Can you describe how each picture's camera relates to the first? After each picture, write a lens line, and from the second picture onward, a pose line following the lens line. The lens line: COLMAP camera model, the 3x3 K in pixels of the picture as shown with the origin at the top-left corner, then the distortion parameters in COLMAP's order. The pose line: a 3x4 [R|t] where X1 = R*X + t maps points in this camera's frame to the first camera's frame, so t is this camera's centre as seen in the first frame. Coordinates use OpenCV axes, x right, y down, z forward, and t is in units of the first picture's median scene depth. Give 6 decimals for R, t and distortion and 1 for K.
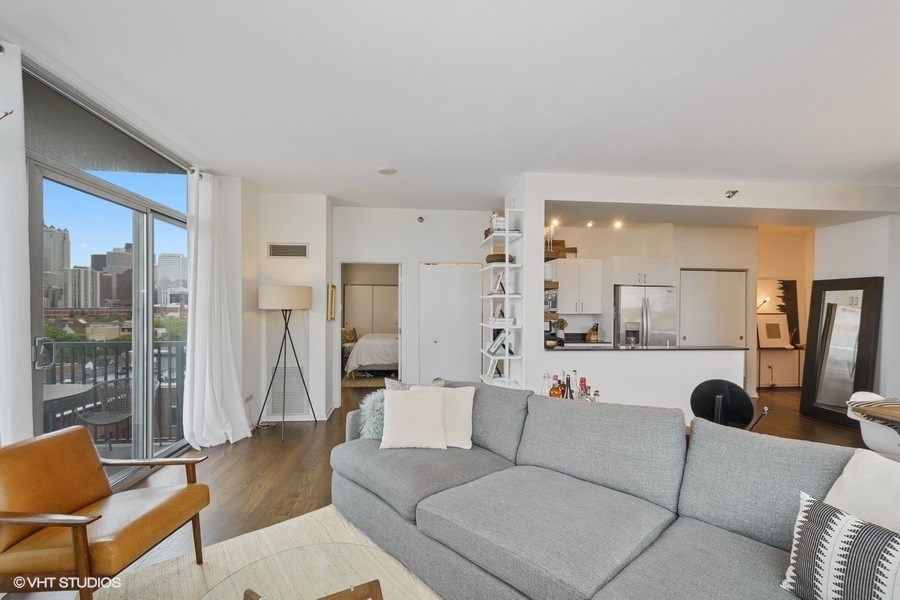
lens RADIAL K [[396.7, 0, 447.3], [0, 396.7, 308.8], [0, 0, 1]] dist [0.003043, -0.000047]
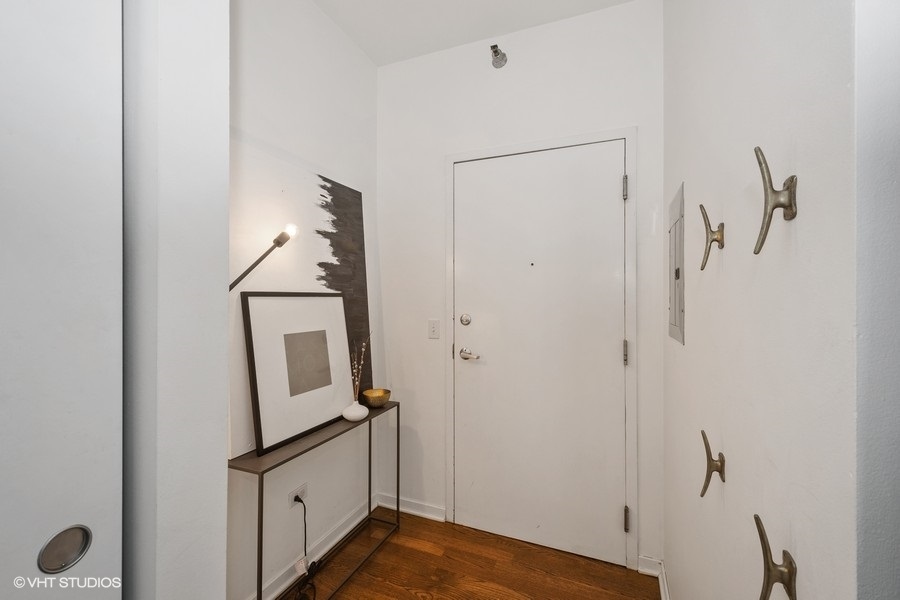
lens RADIAL K [[396.7, 0, 447.9], [0, 396.7, 299.2], [0, 0, 1]] dist [0.003043, -0.000047]
pose [[0.467868, -0.001862, 0.883796, 0.632044], [0.001043, 0.999998, 0.001555, 0.015439], [-0.883798, 0.000194, 0.467869, 0.796099]]
